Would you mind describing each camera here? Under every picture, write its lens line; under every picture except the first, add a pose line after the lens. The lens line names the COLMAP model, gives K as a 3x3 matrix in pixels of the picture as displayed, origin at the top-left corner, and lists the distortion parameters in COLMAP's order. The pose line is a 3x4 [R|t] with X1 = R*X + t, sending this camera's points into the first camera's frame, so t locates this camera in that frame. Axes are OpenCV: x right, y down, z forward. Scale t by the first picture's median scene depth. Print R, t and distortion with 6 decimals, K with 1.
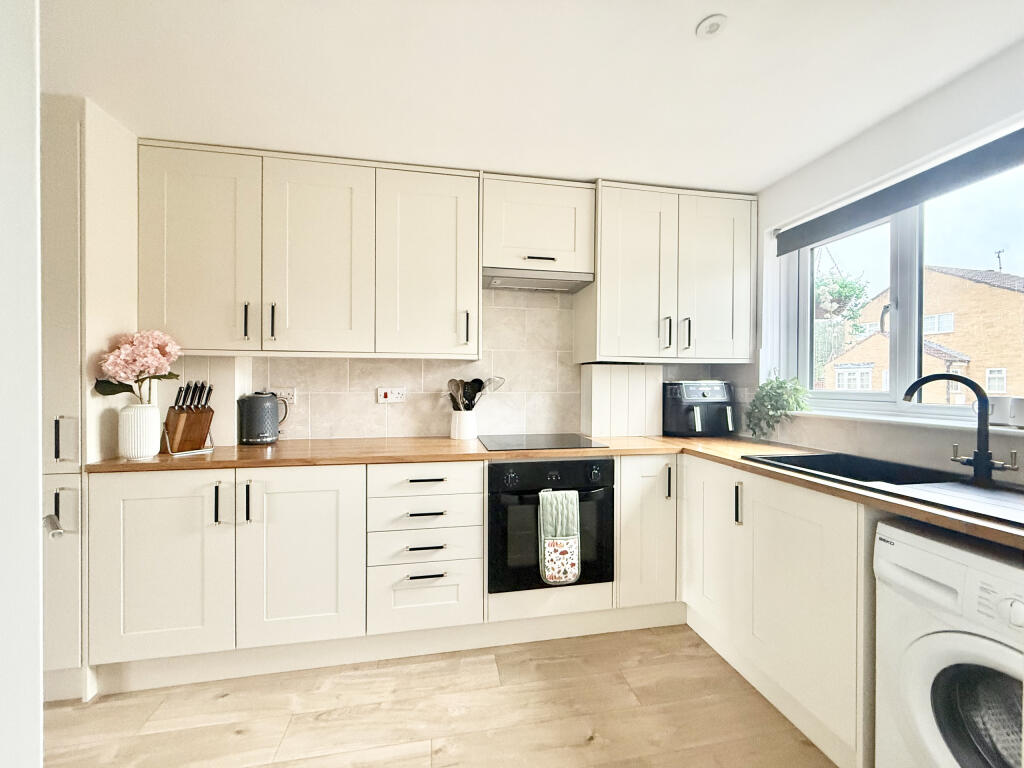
lens RADIAL K [[404.1, 0, 508.3], [0, 404.1, 384.3], [0, 0, 1]] dist [-0.002241, 0.000752]
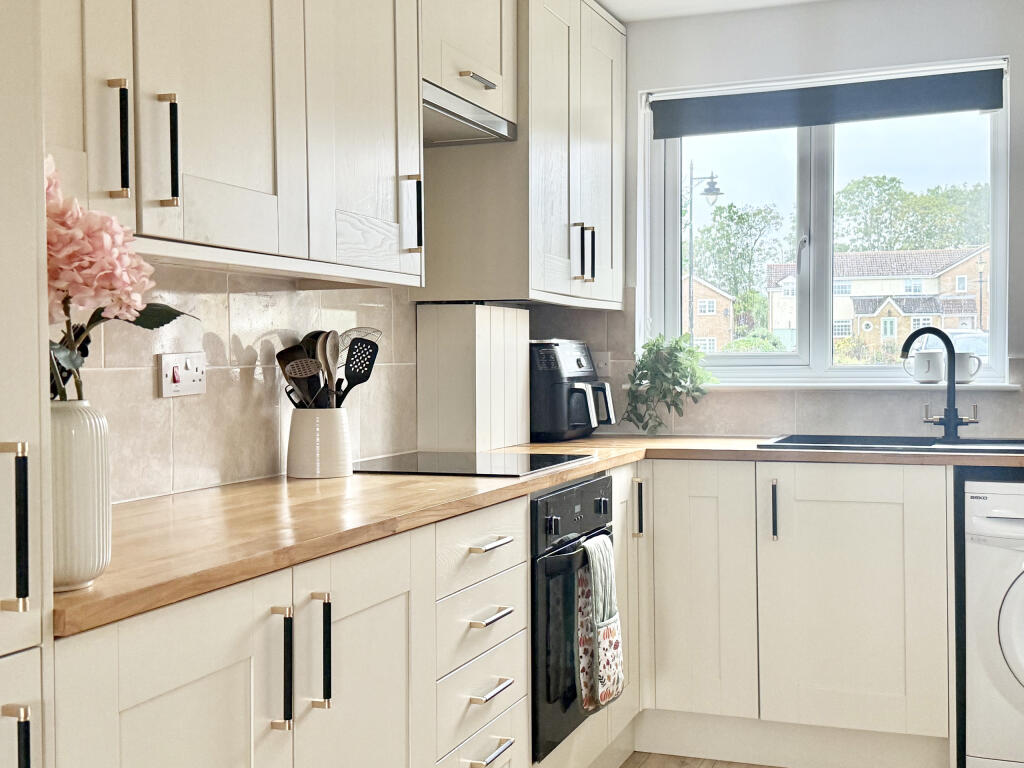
lens RADIAL K [[1257.9, 0, 503.7], [0, 1257.9, 389.3], [0, 0, 1]] dist [0.100106, 0.000000]
pose [[0.526001, -0.028877, 0.849994, -1.410876], [0.015159, 0.999583, 0.024577, 0.021390], [-0.850349, -0.000042, 0.526219, 0.219571]]
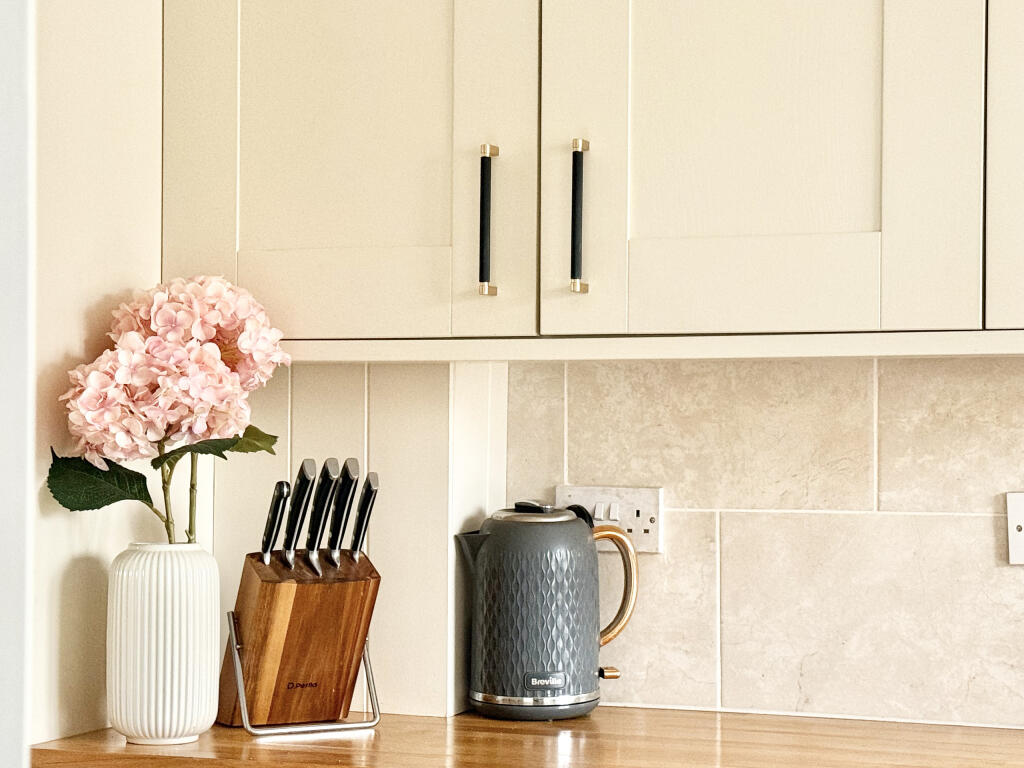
lens RADIAL K [[2121.9, 0, 518.8], [0, 2121.9, 386.2], [0, 0, 1]] dist [0.141317, 0.000000]
pose [[0.843201, -0.012282, -0.537458, 0.081382], [-0.005374, 0.999496, -0.031271, -0.013361], [0.537571, 0.029256, 0.842711, -0.106442]]
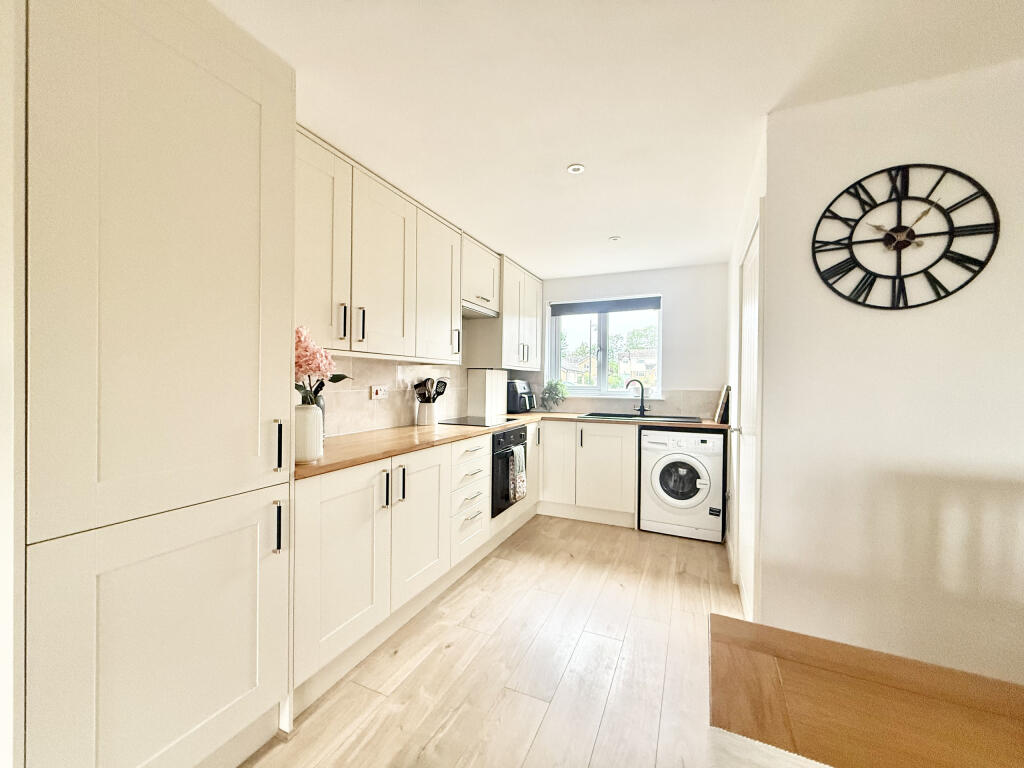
lens RADIAL K [[404.1, 0, 508.7], [0, 404.1, 384.7], [0, 0, 1]] dist [-0.002241, 0.000752]
pose [[0.576392, -0.004879, 0.817159, -1.302809], [-0.003383, 0.999959, 0.008357, -0.006461], [-0.817166, -0.007581, 0.576352, 0.064147]]
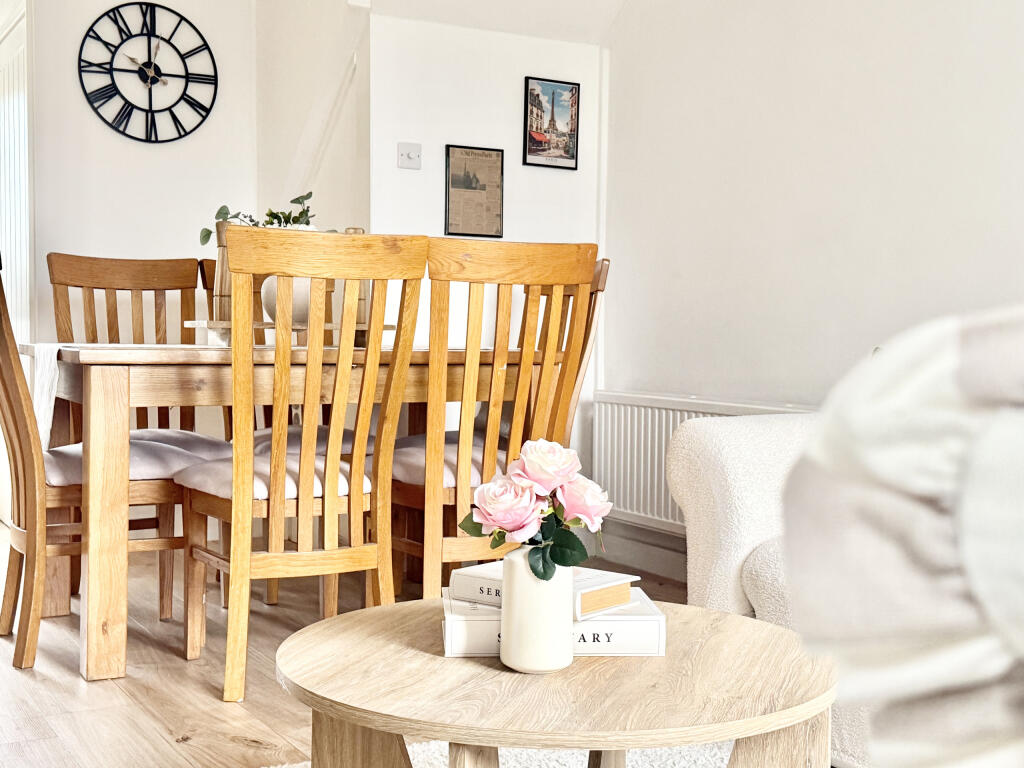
lens RADIAL K [[1332.0, 0, 503.7], [0, 1332.0, 382.4], [0, 0, 1]] dist [0.087118, 0.000000]
pose [[-0.320546, -0.050335, 0.945895, -3.119969], [-0.009327, 0.998706, 0.049984, 0.201163], [-0.947187, 0.007200, -0.320601, 0.098718]]
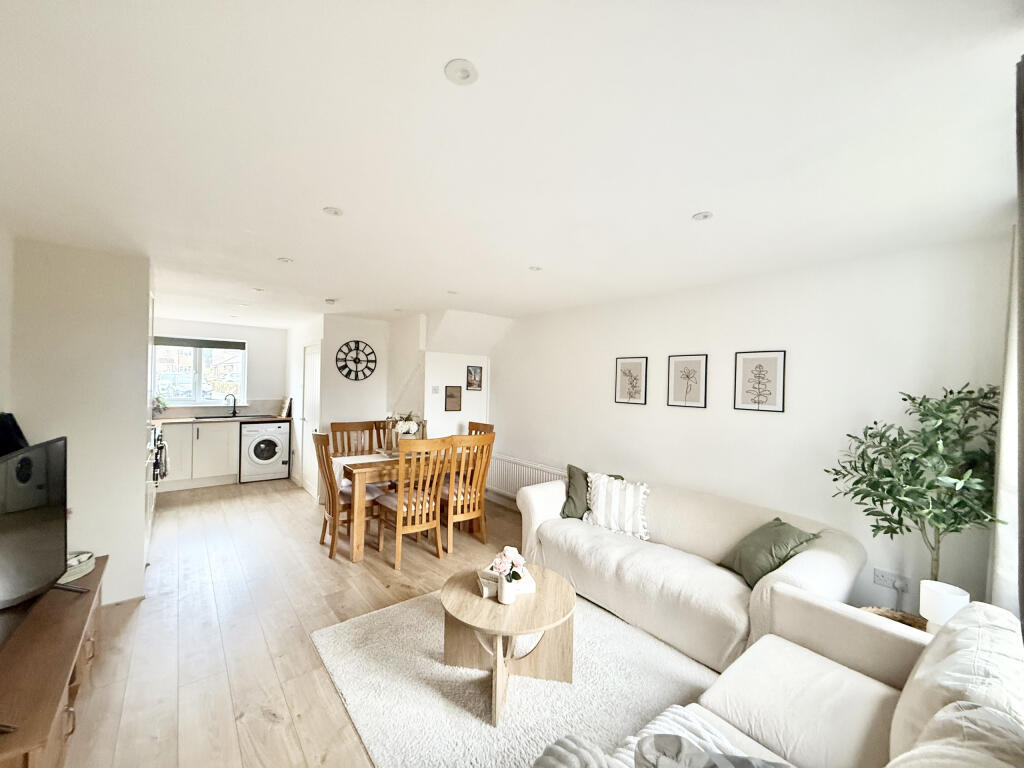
lens RADIAL K [[404.1, 0, 510.7], [0, 404.1, 382.9], [0, 0, 1]] dist [-0.002241, 0.000752]
pose [[-0.485621, -0.013572, 0.874064, -3.268379], [-0.019723, 0.999795, 0.004567, -0.172024], [-0.873947, -0.015021, -0.485789, 0.334865]]
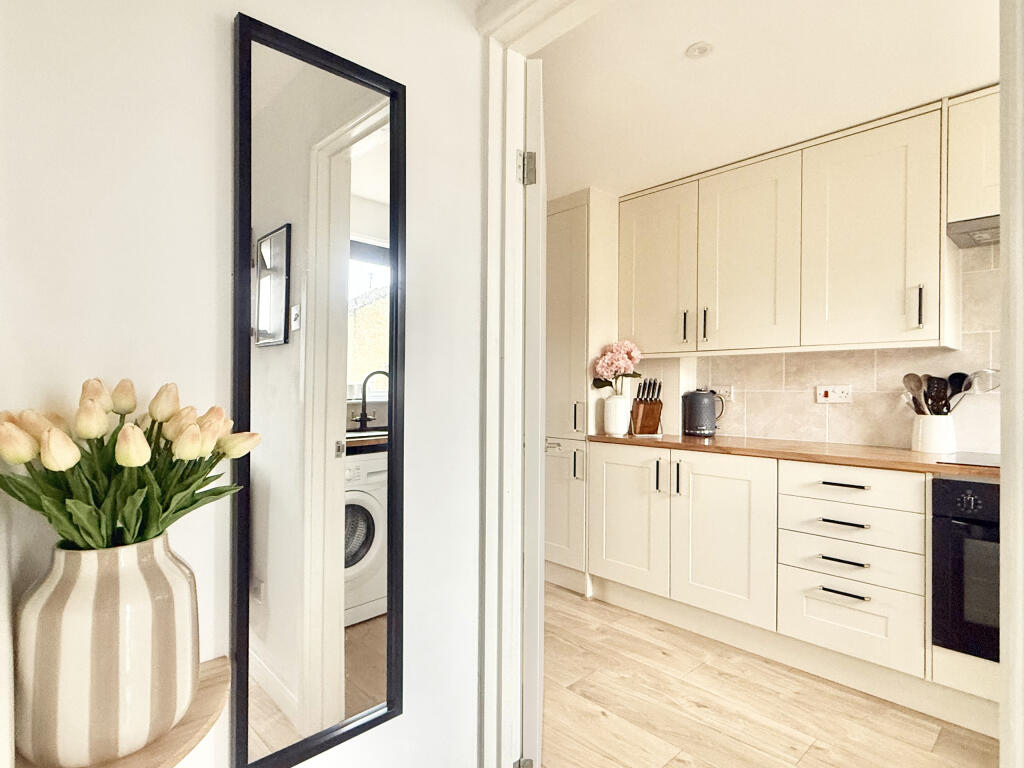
lens RADIAL K [[544.7, 0, 514.1], [0, 544.7, 387.0], [0, 0, 1]] dist [-0.003542, -0.000613]
pose [[0.545168, -0.003684, -0.838319, 0.406953], [-0.009918, 0.999892, -0.010844, 0.040255], [0.838268, 0.014226, 0.545073, -0.269381]]
